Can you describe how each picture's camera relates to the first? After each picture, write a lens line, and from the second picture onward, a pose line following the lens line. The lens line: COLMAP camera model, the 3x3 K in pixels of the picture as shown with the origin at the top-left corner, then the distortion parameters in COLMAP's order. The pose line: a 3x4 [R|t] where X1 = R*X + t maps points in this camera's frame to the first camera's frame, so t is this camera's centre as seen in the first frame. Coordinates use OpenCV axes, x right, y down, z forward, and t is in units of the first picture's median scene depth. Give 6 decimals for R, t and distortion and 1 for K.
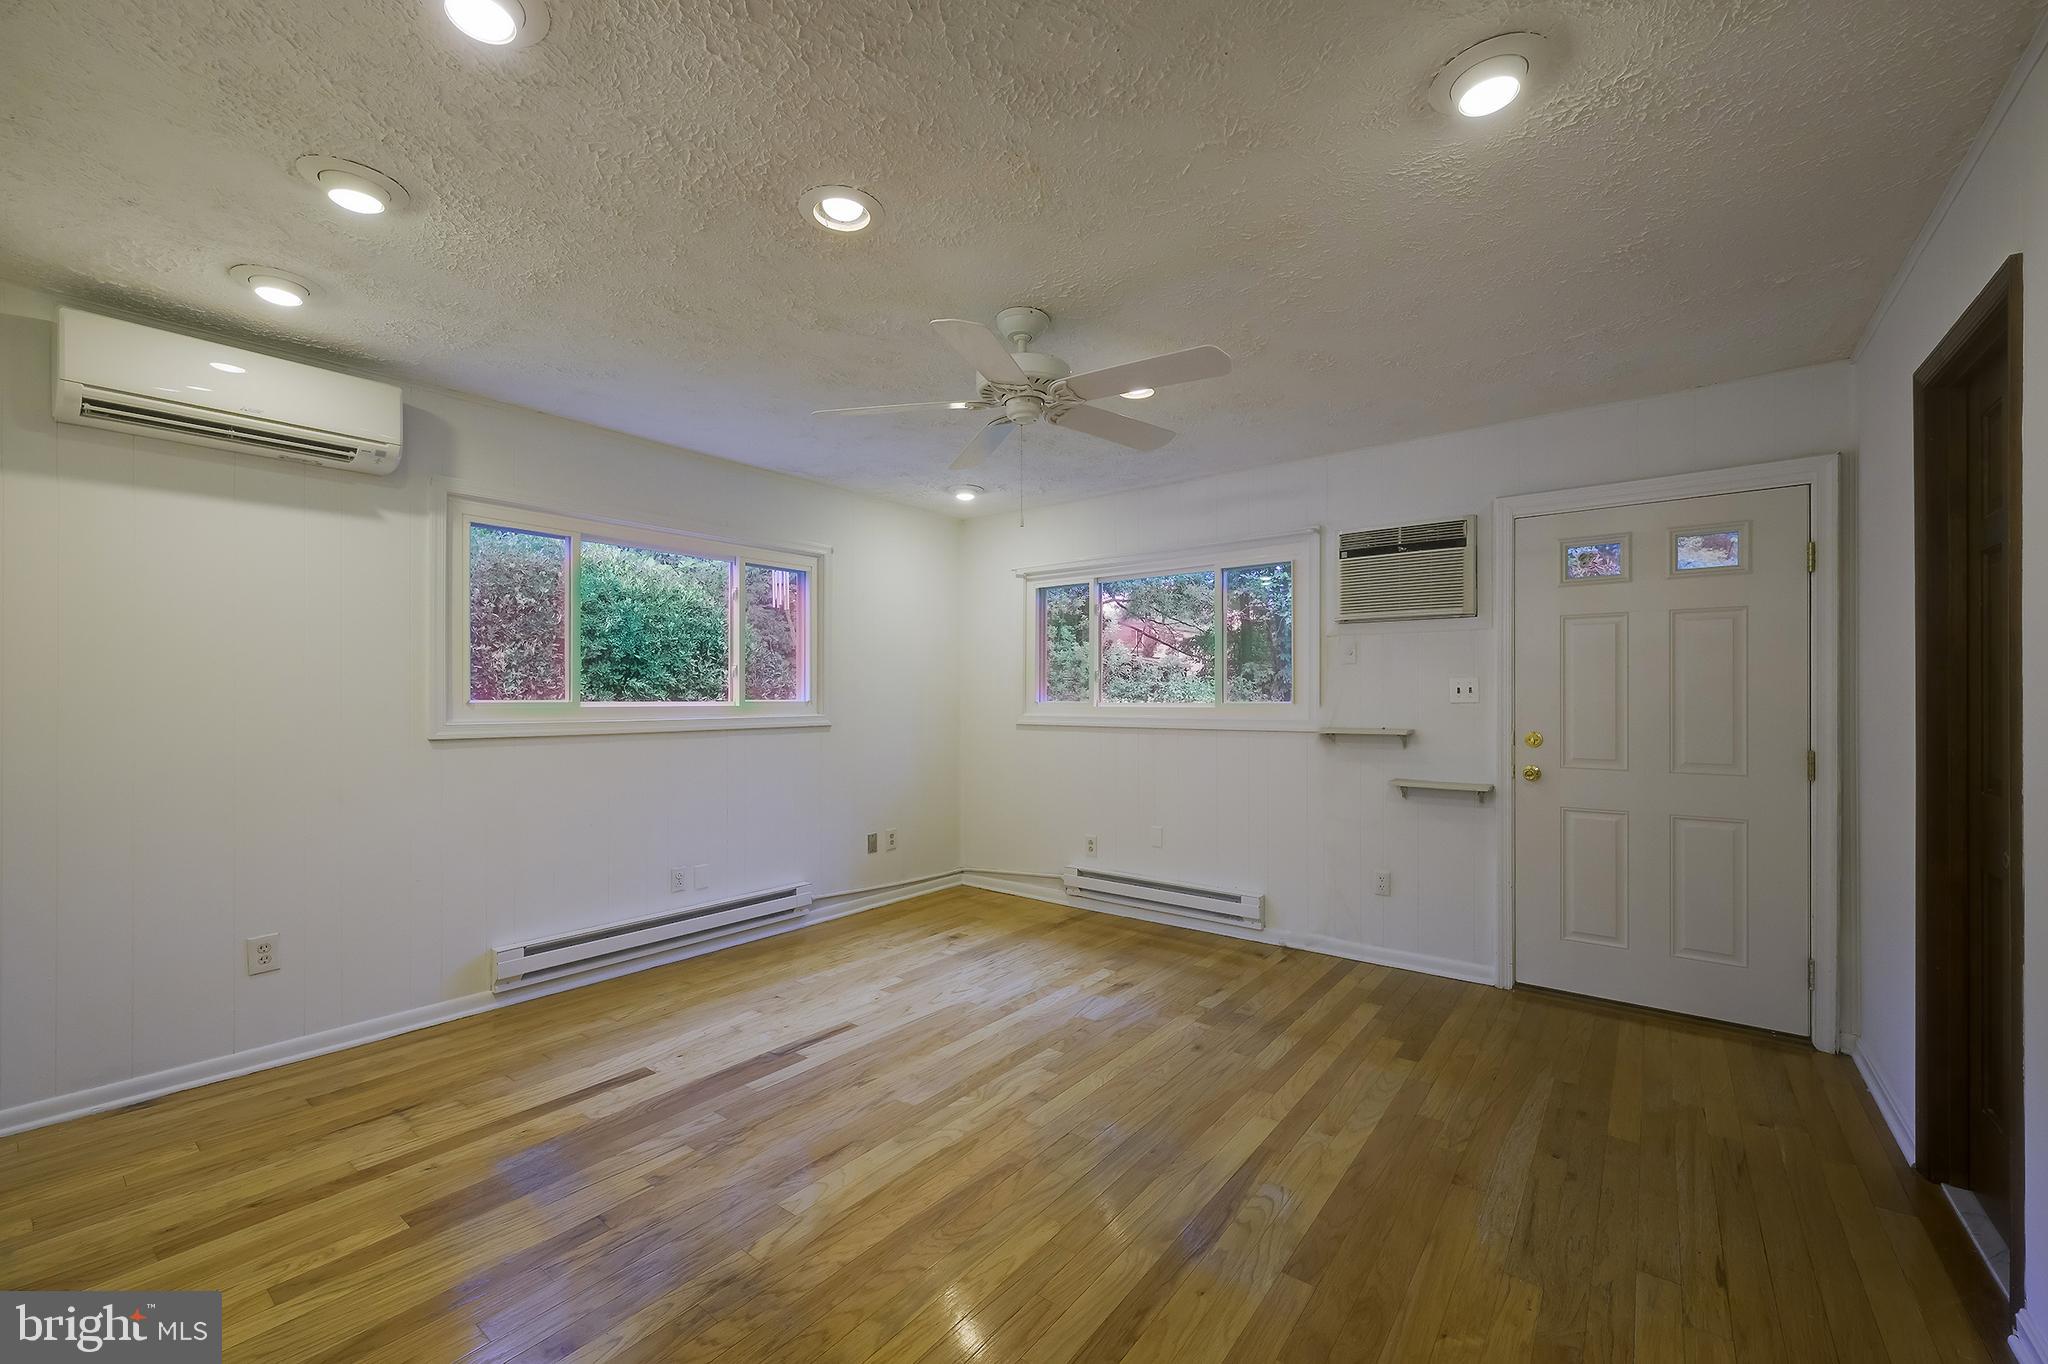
lens RADIAL K [[854.0, 0, 1024.0], [0, 854.0, 692.6], [0, 0, 1]] dist [0.000962, -0.000176]
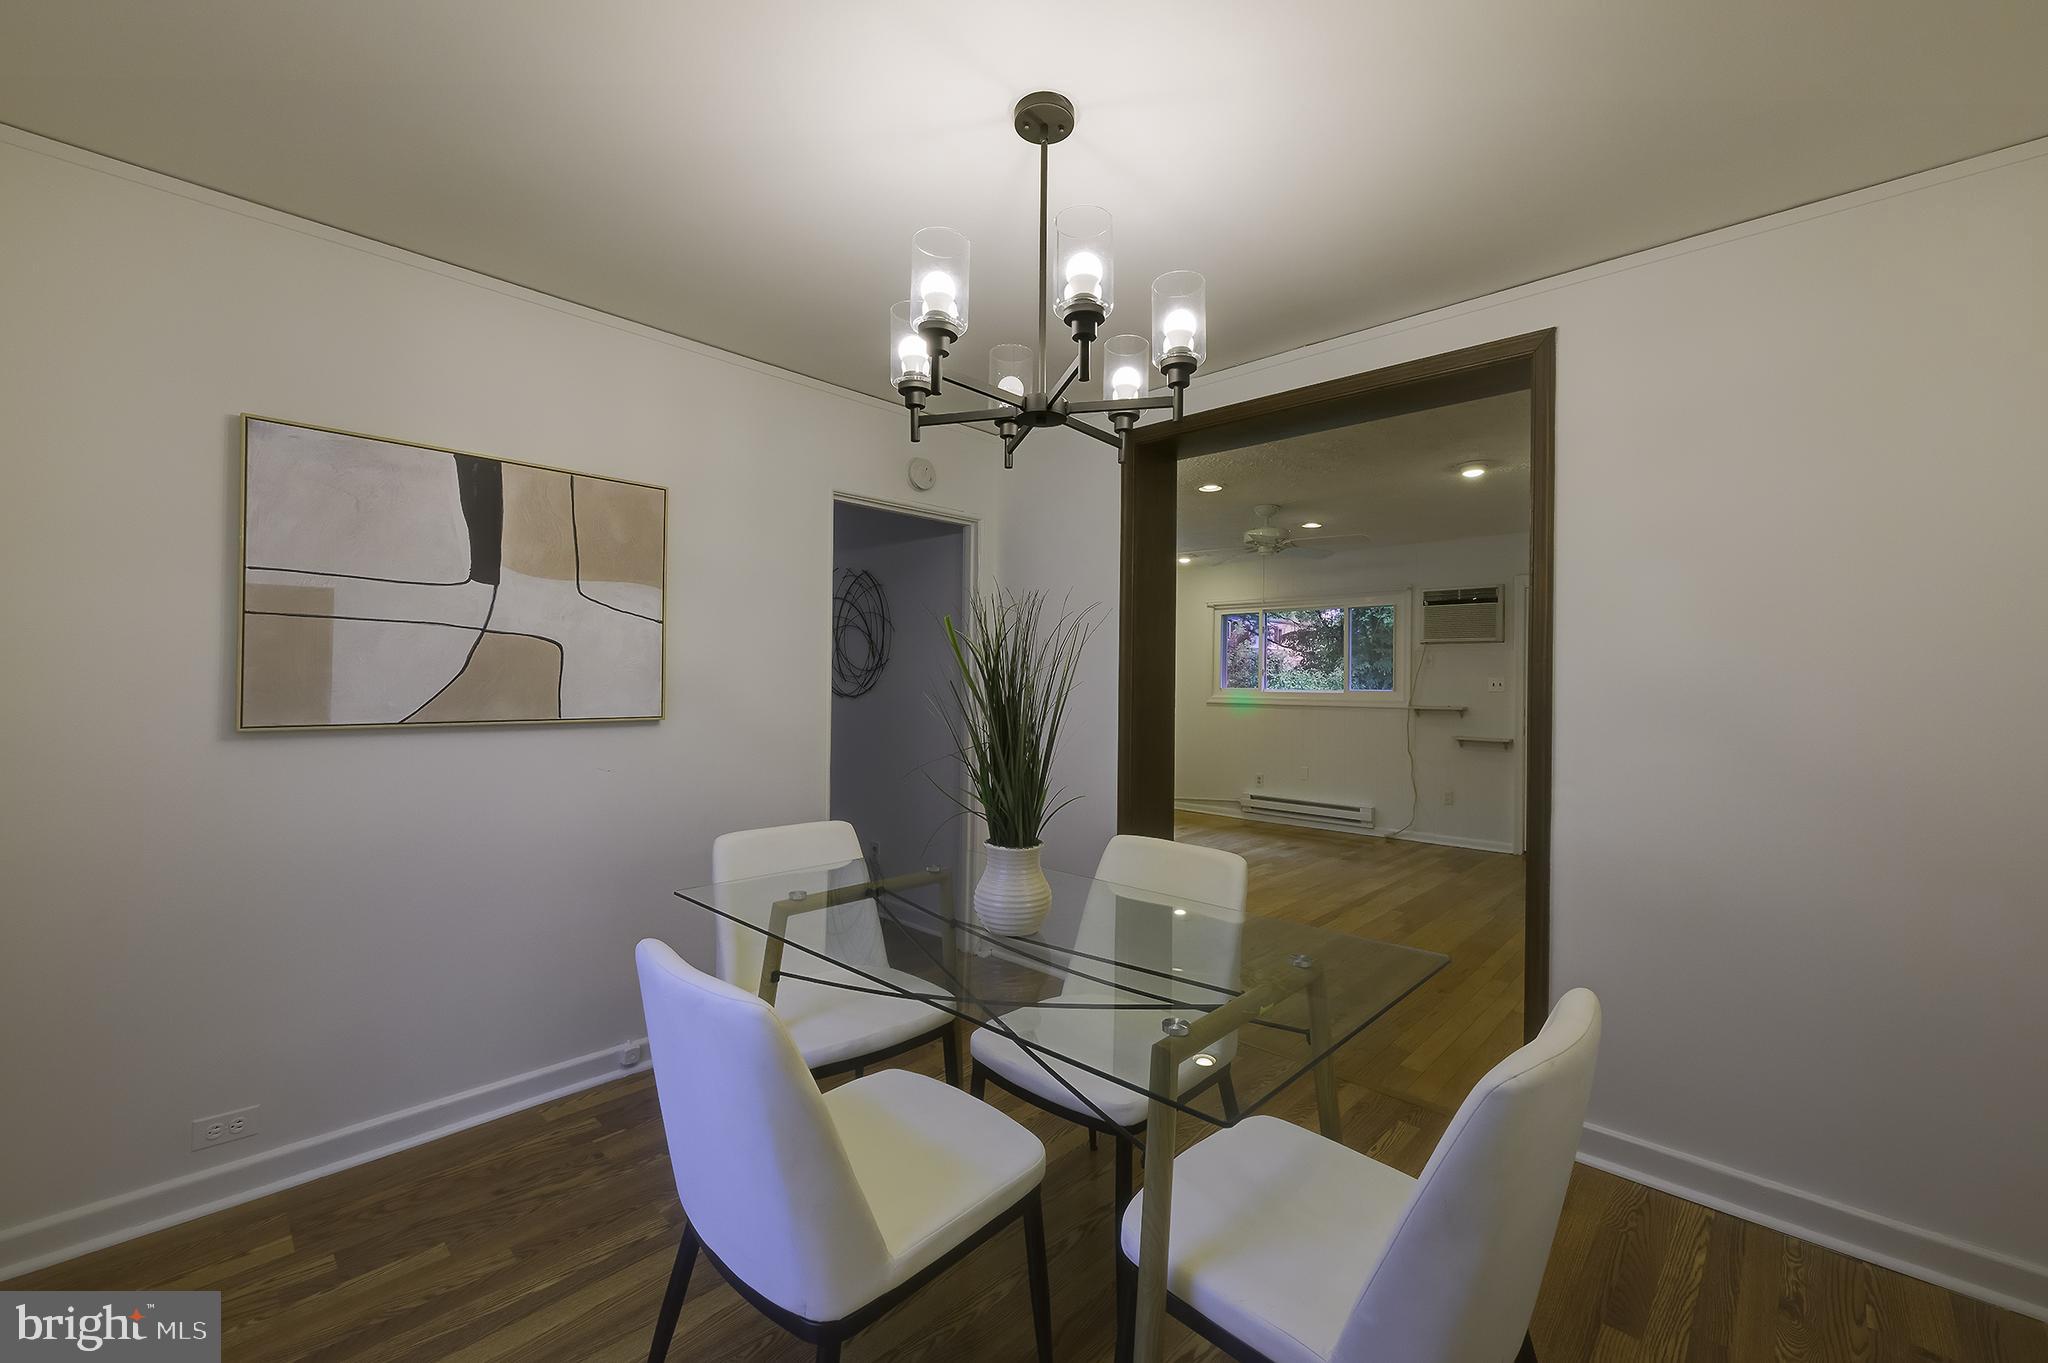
lens RADIAL K [[861.9, 0, 1024.1], [0, 861.9, 675.8], [0, 0, 1]] dist [0.000009, 0.000040]
pose [[0.995795, 0.010145, -0.091050, -0.252901], [-0.010488, 0.999940, -0.003295, -0.004167], [0.091011, 0.004236, 0.995841, -0.747098]]
